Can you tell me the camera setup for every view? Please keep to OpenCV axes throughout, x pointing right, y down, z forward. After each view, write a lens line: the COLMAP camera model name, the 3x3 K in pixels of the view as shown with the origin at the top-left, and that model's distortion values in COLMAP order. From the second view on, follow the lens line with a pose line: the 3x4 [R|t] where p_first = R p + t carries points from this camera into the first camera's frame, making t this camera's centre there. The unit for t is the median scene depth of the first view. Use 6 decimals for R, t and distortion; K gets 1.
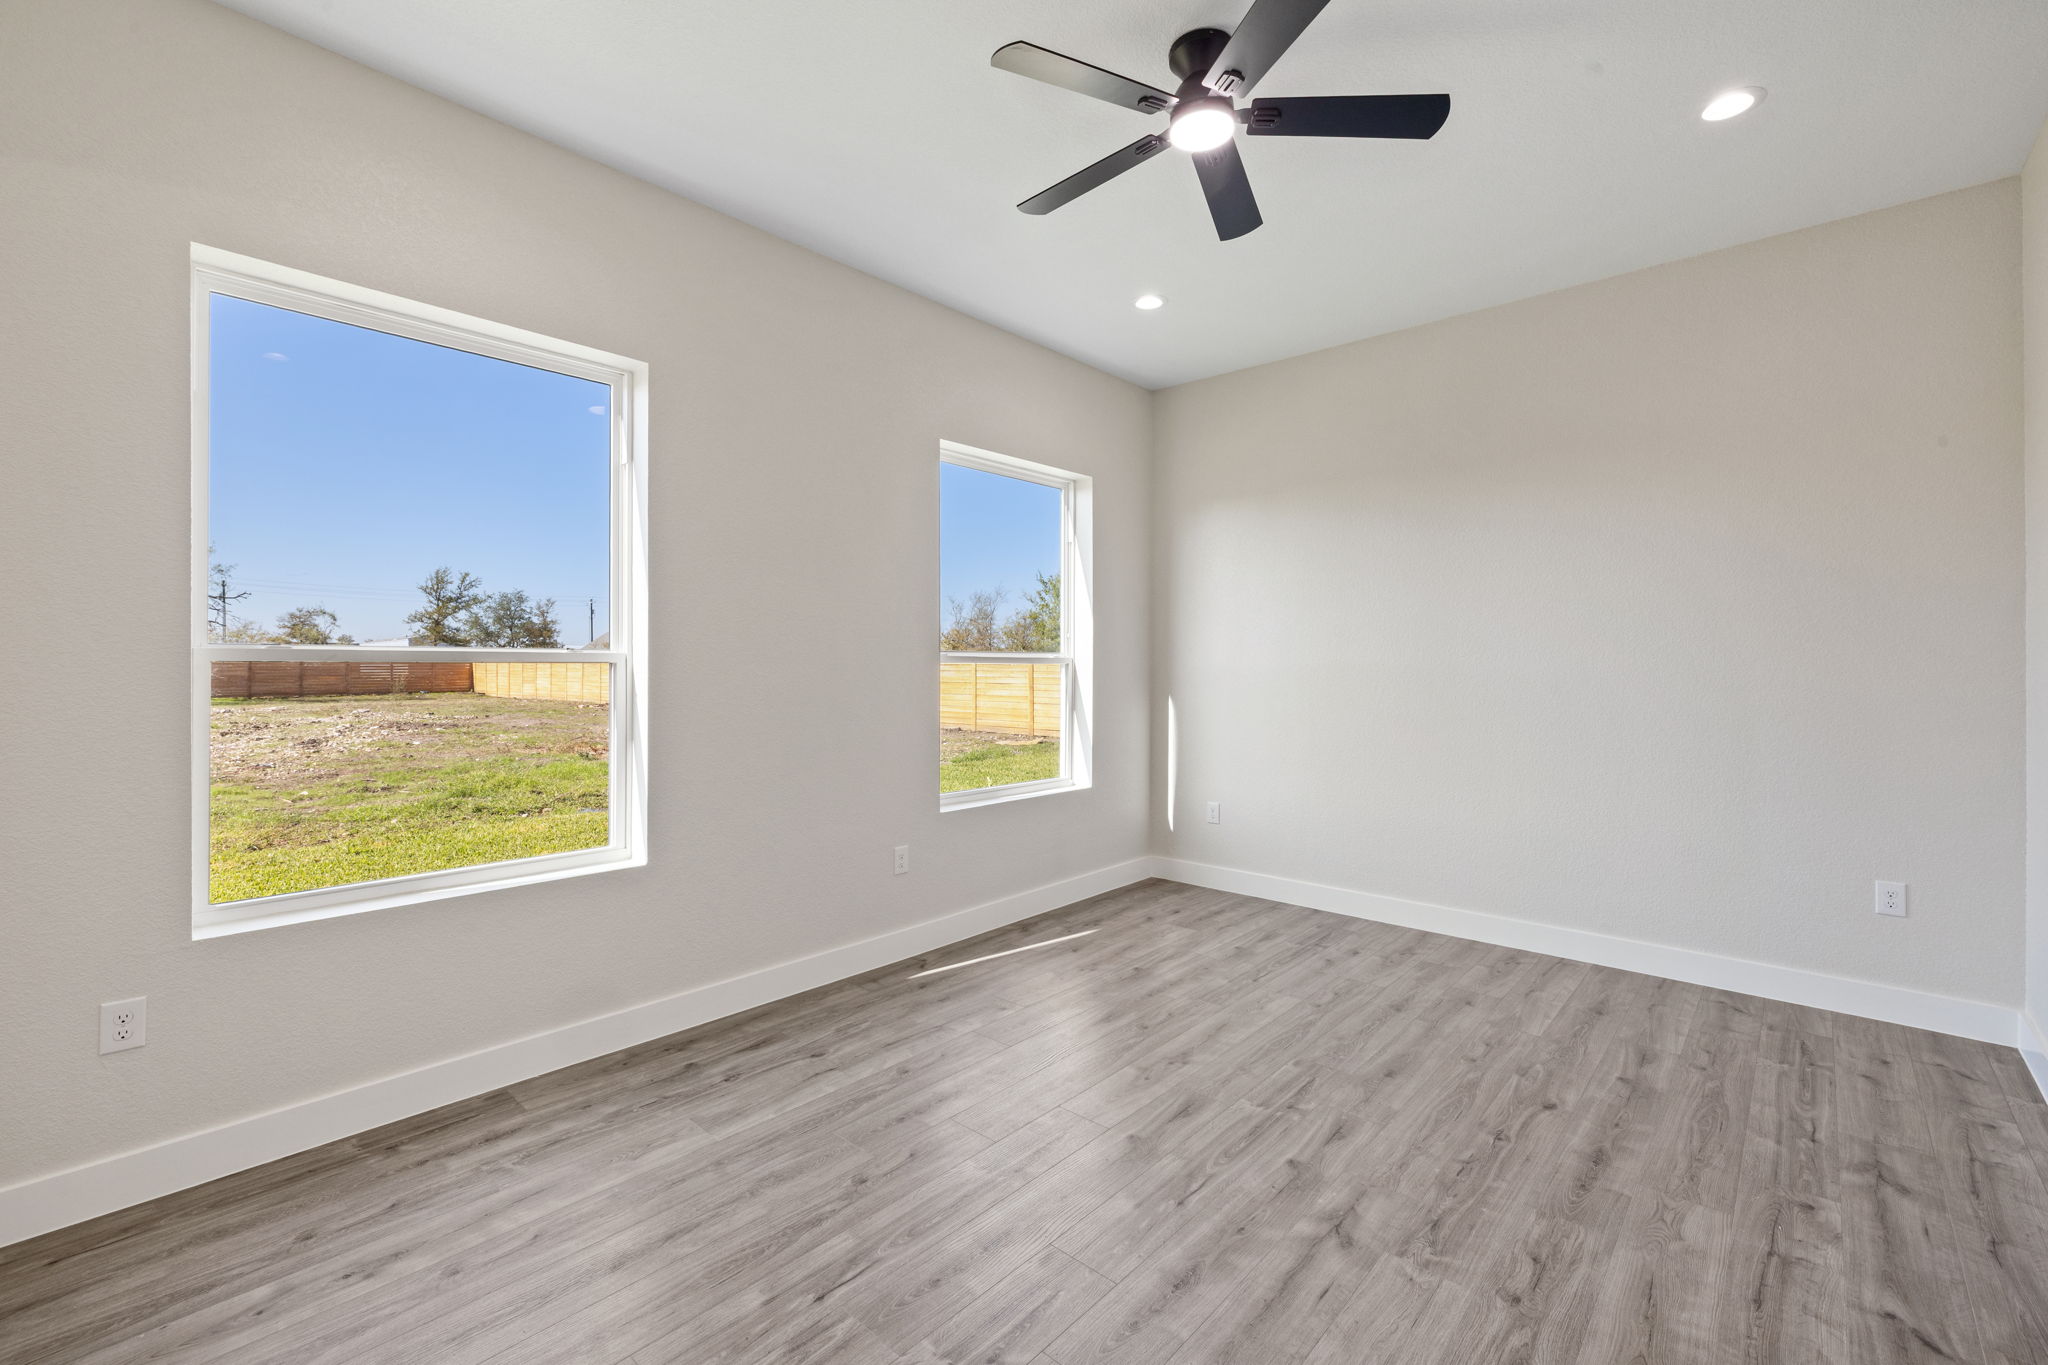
lens RADIAL K [[869.3, 0, 1018.6], [0, 869.3, 663.5], [0, 0, 1]] dist [-0.001118, 0.000518]
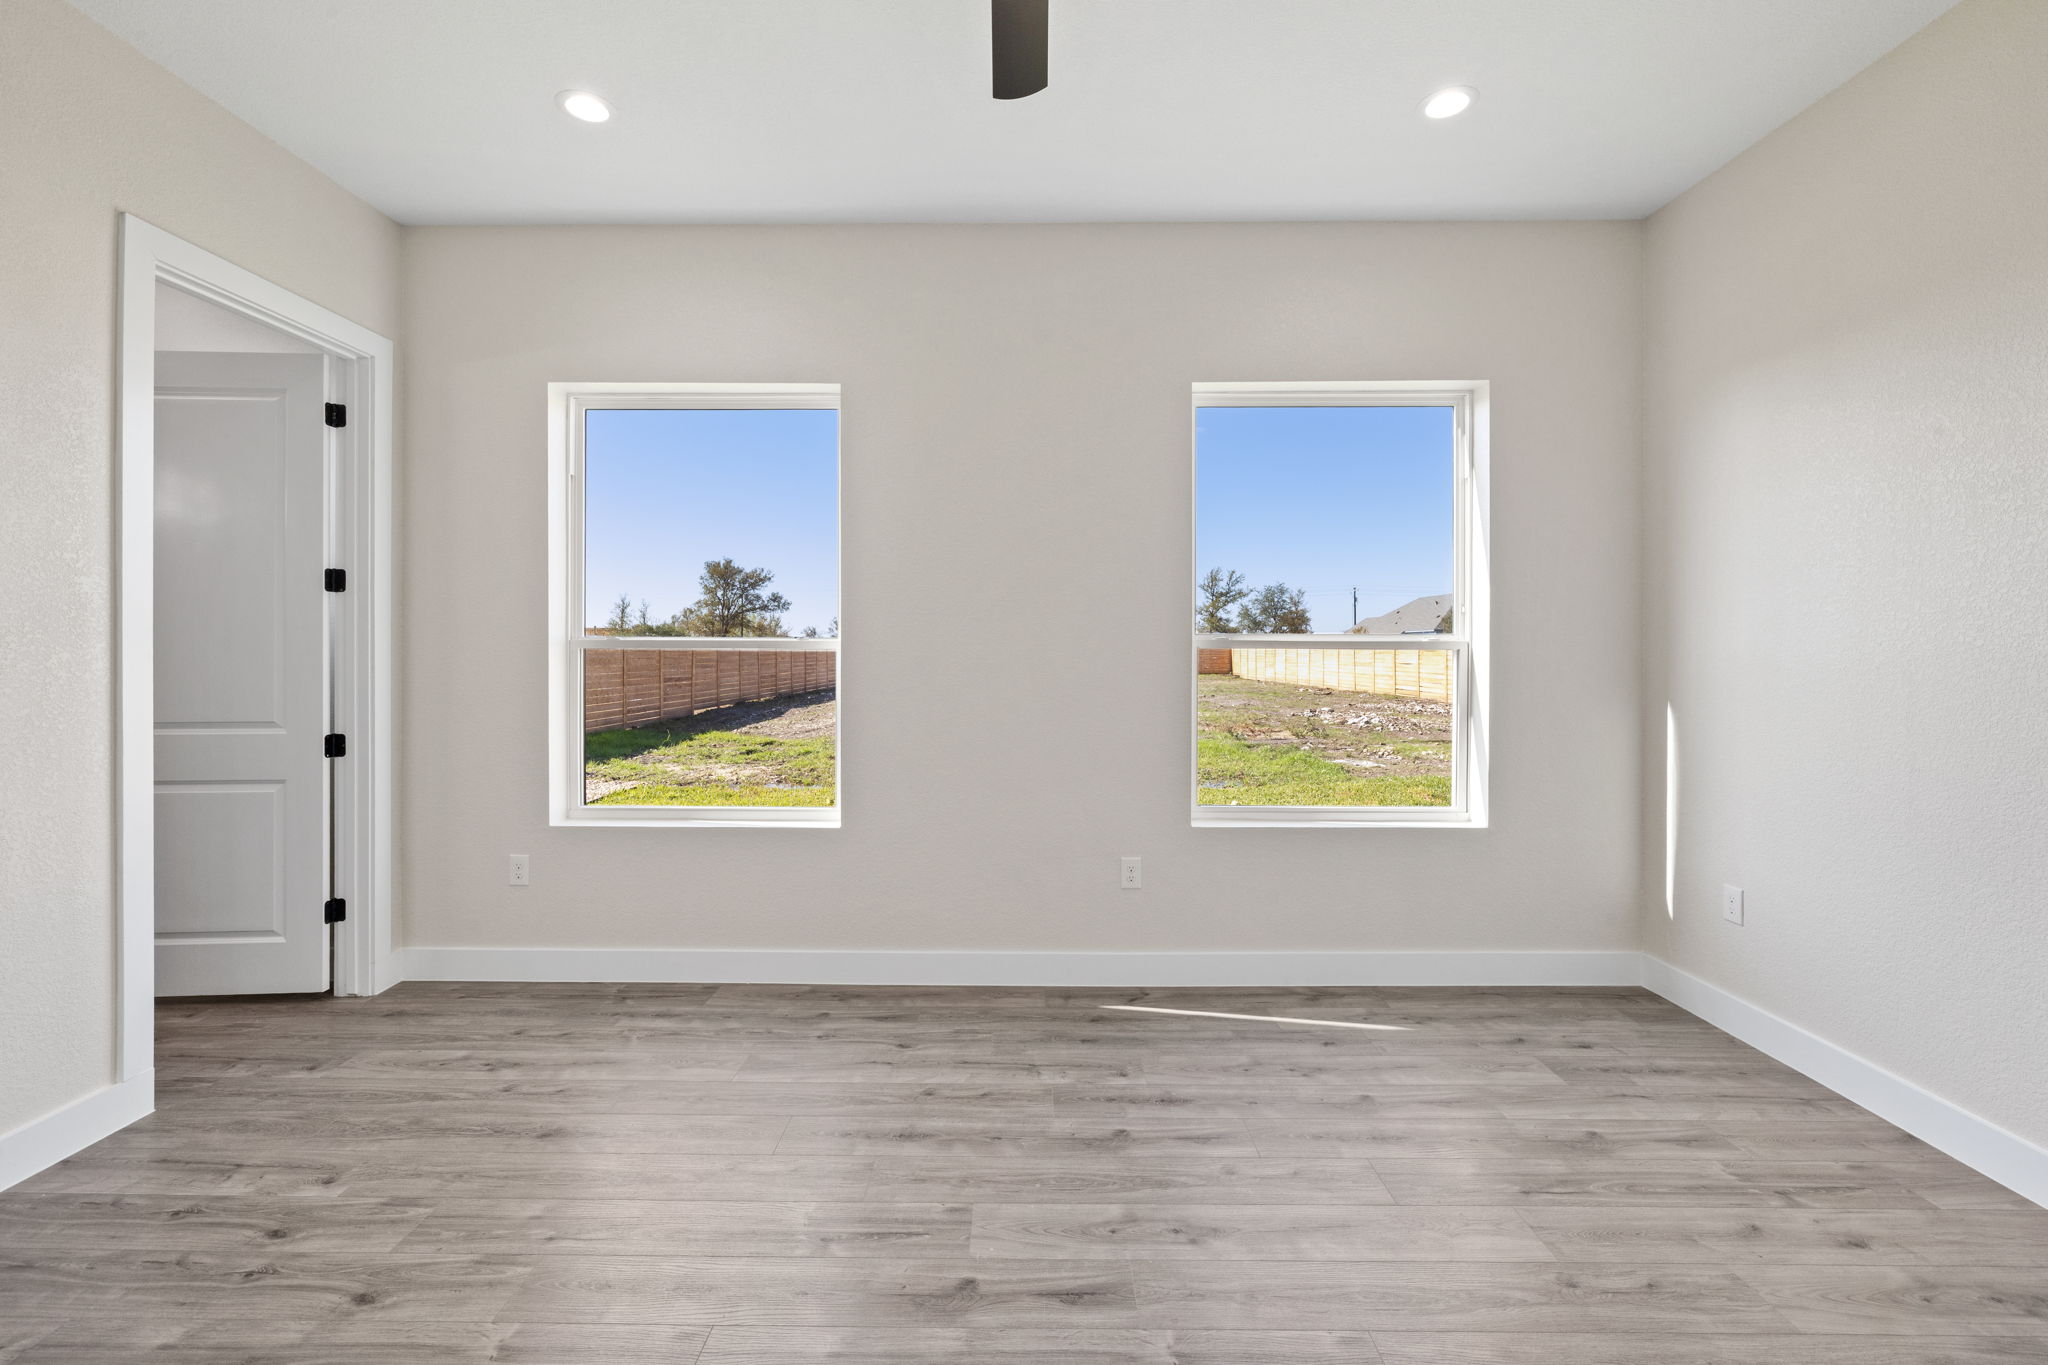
lens RADIAL K [[866.1, 0, 1021.2], [0, 866.1, 650.6], [0, 0, 1]] dist [-0.001159, 0.000592]
pose [[0.666790, 0.000956, -0.745245, 0.395924], [0.000109, 0.999999, 0.001380, -0.000130], [0.745246, -0.001002, 0.666789, 0.297170]]
